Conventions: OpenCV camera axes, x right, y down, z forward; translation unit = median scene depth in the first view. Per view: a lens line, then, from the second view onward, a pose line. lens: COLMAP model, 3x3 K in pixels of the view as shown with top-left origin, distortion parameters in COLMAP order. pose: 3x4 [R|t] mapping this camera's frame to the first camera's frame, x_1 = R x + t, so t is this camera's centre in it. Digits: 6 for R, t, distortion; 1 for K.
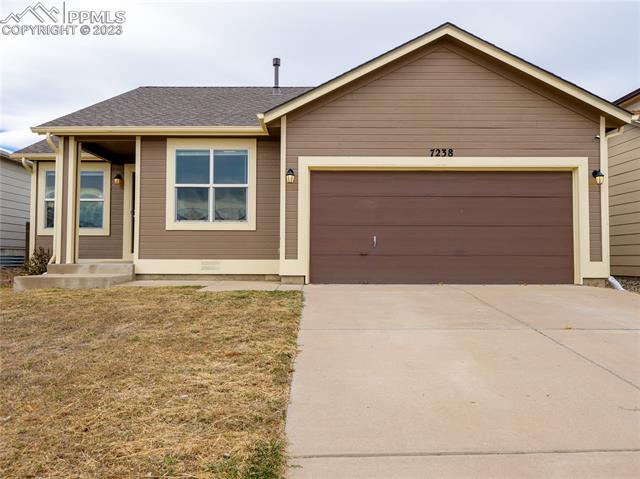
lens RADIAL K [[490.0, 0, 320.0], [0, 490.0, 239.5], [0, 0, 1]] dist [-0.005379, -0.004959]
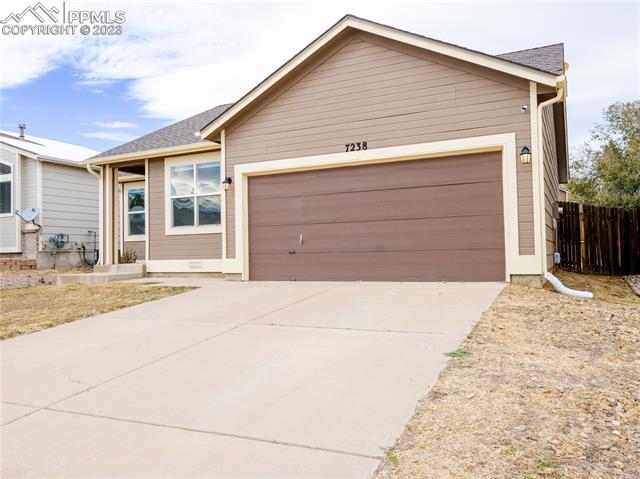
lens RADIAL K [[525.0, 0, 320.0], [0, 525.0, 239.5], [0, 0, 1]] dist [-0.009255, 0.002308]
pose [[0.894659, -0.033778, -0.445472, 0.636479], [0.040610, 0.999158, 0.005797, -0.001331], [0.444901, -0.023277, 0.895277, 0.024592]]
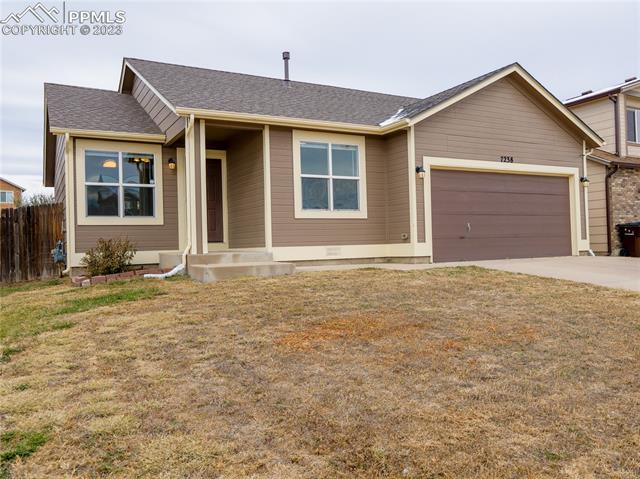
lens RADIAL K [[525.0, 0, 320.0], [0, 525.0, 239.5], [0, 0, 1]] dist [-0.009255, 0.002308]
pose [[0.878825, -0.018936, 0.476768, -0.861592], [0.012342, 0.999780, 0.016959, 0.007969], [-0.476984, -0.009020, 0.878866, -0.003532]]
